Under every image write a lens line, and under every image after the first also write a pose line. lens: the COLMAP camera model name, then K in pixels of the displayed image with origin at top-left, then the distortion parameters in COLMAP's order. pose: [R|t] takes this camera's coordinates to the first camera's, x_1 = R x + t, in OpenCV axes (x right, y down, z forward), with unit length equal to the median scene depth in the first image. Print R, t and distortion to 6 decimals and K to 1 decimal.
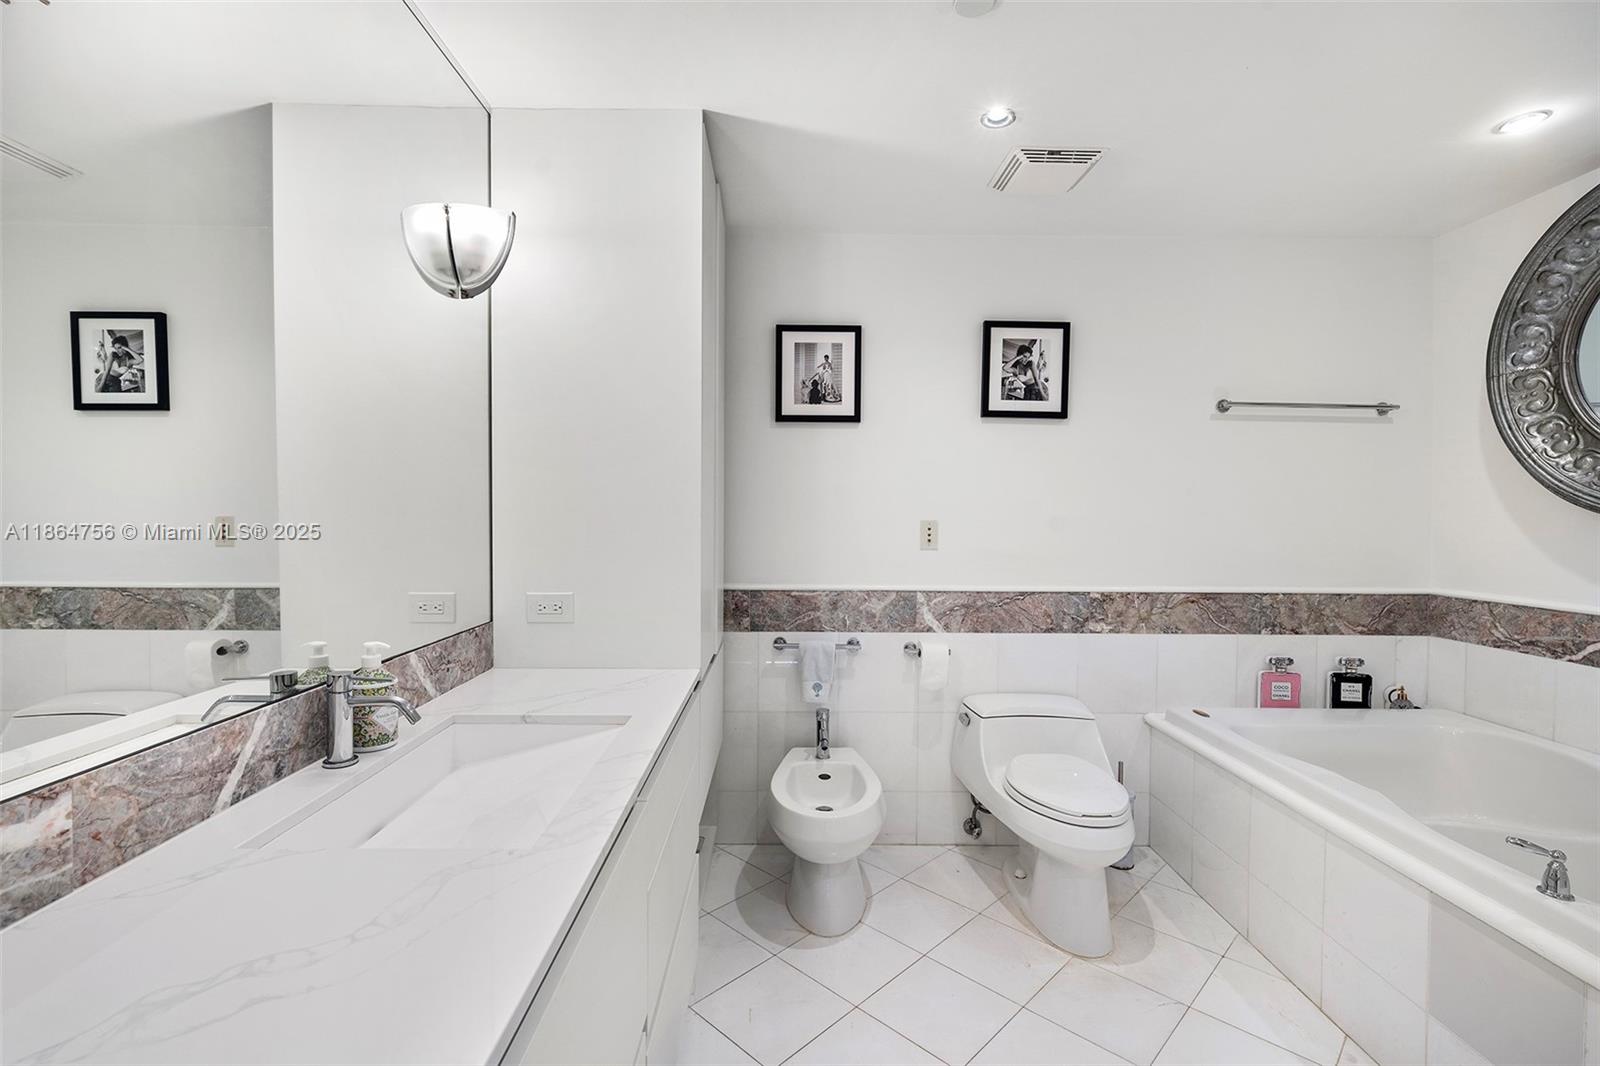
lens RADIAL K [[735.0, 0, 797.1], [0, 735.0, 505.1], [0, 0, 1]] dist [0.002175, 0.000034]
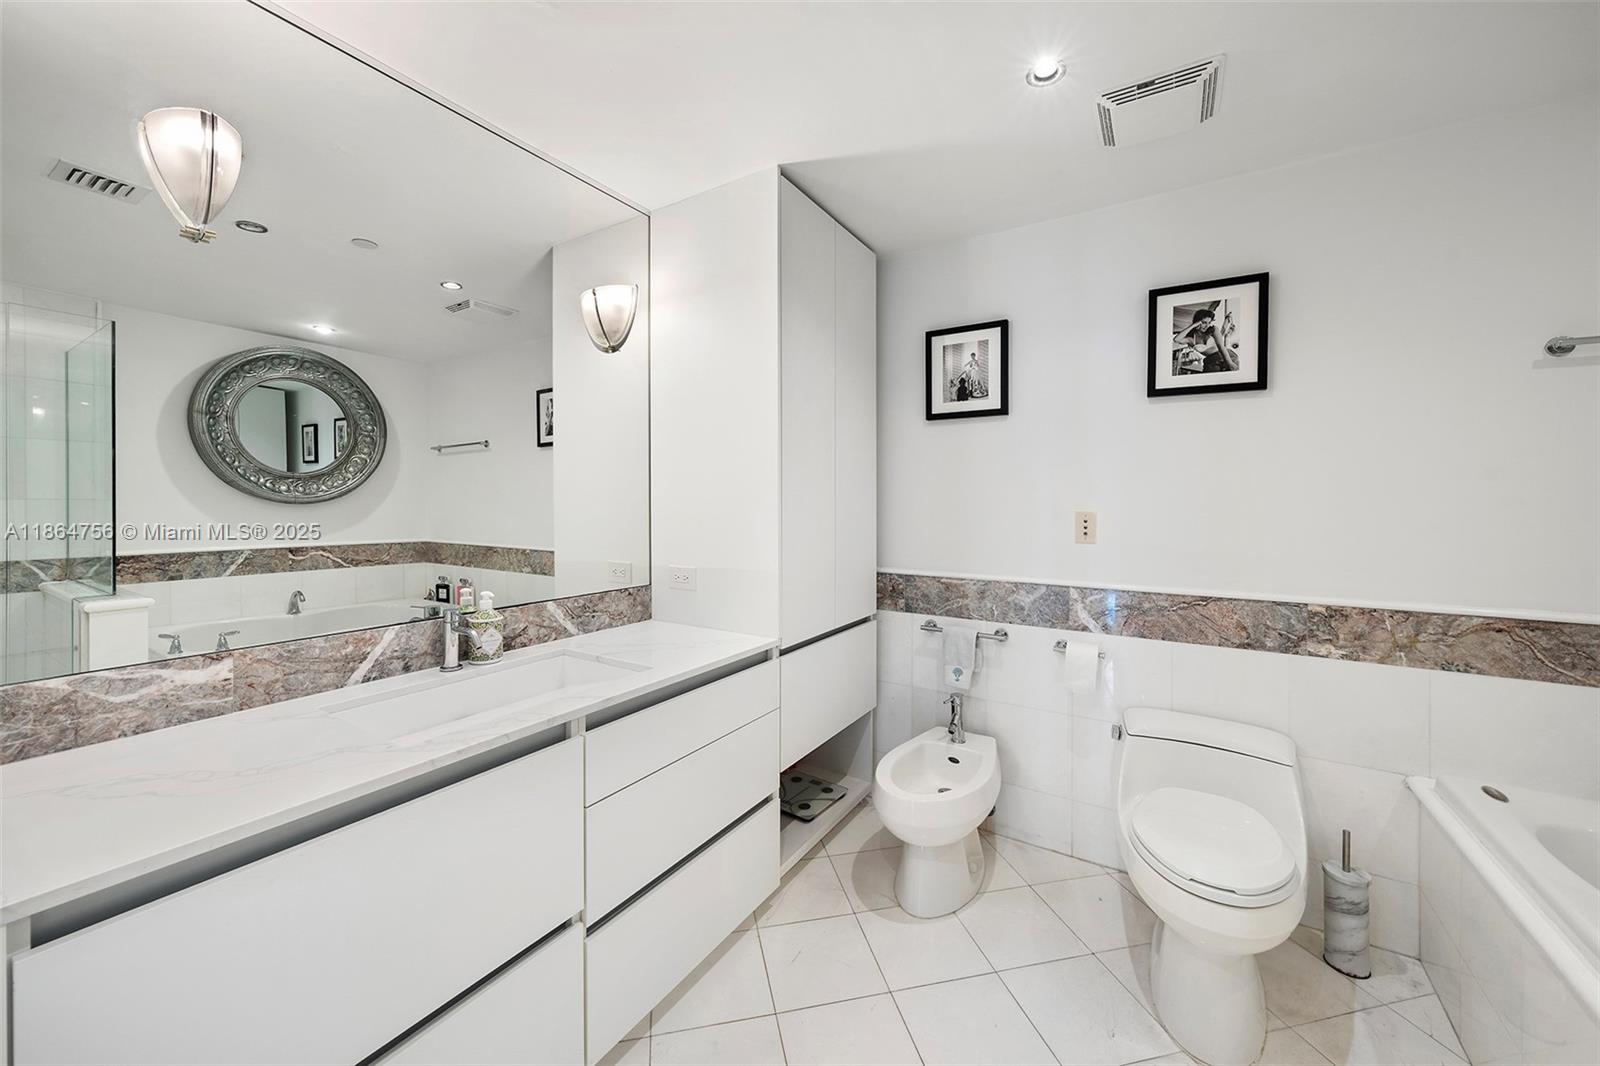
lens RADIAL K [[601.6, 0, 789.3], [0, 601.6, 485.8], [0, 0, 1]] dist [-0.001595, -0.000091]
pose [[0.833465, -0.018585, -0.552260, 0.293647], [0.007692, 0.999728, -0.022035, 0.000940], [0.552519, 0.014117, 0.833381, 0.149422]]
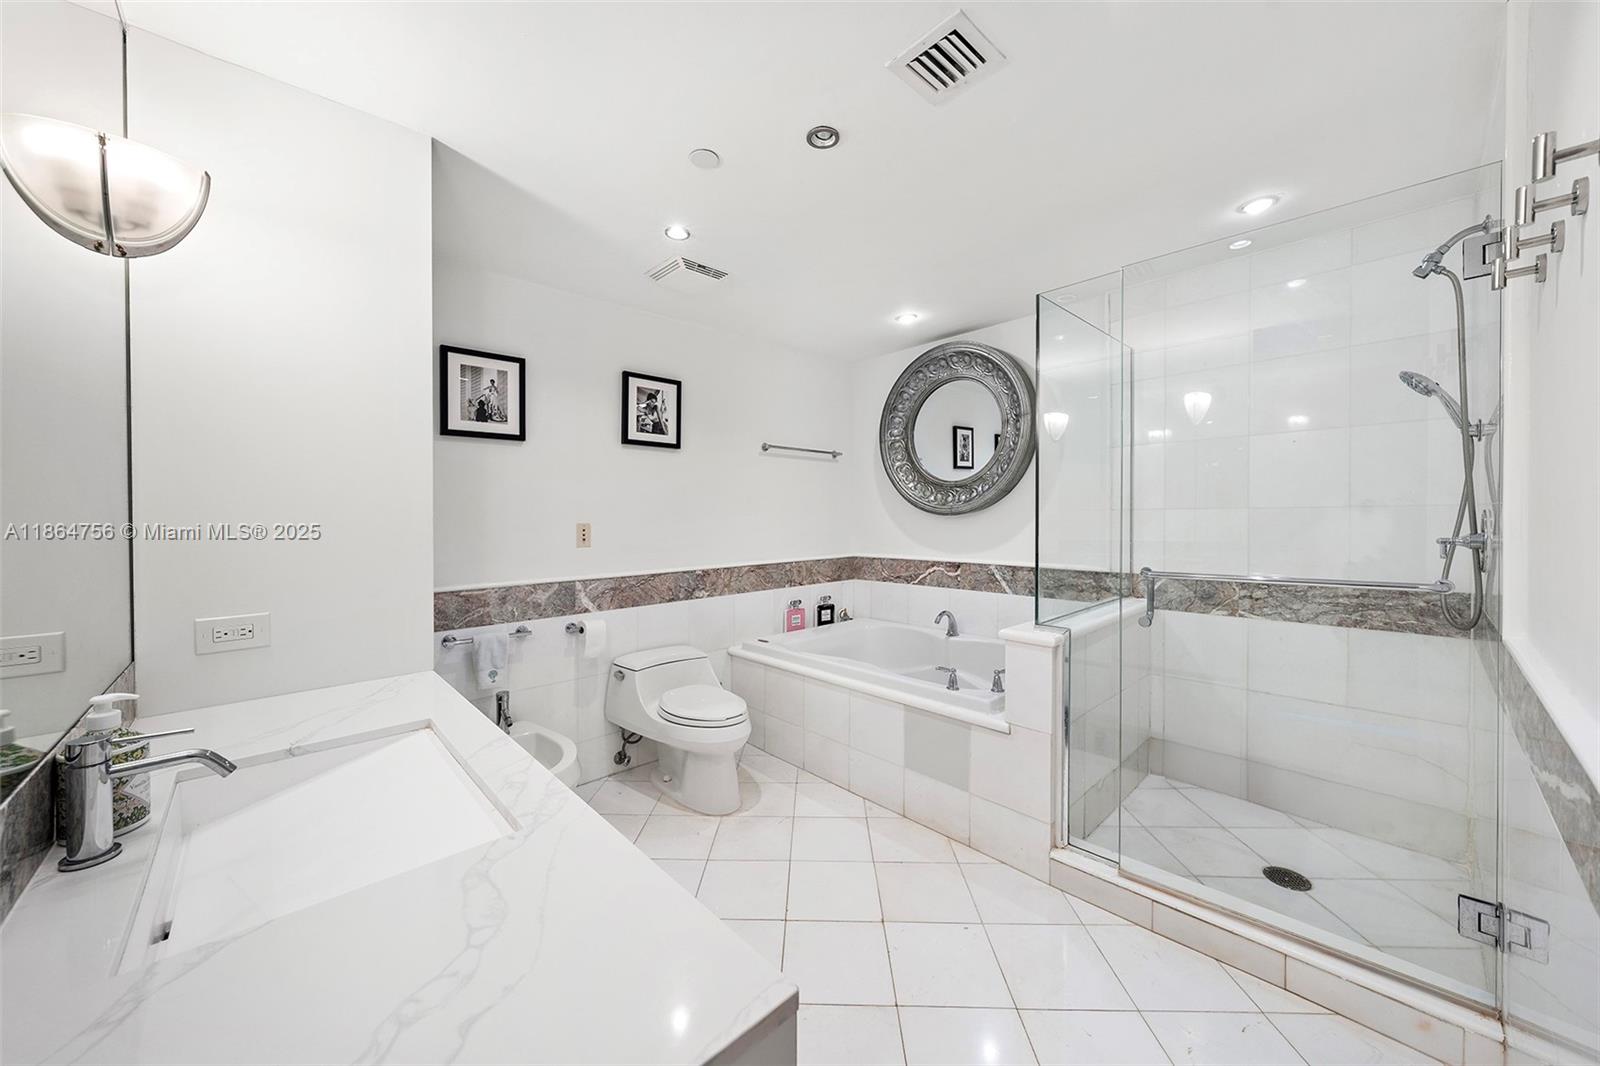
lens RADIAL K [[573.9, 0, 799.6], [0, 573.9, 506.4], [0, 0, 1]] dist [-0.000478, 0.000288]
pose [[0.737343, -0.005317, 0.675497, -0.211309], [0.010922, 0.999932, -0.004052, -0.000260], [-0.675430, 0.010365, 0.737351, 0.032270]]
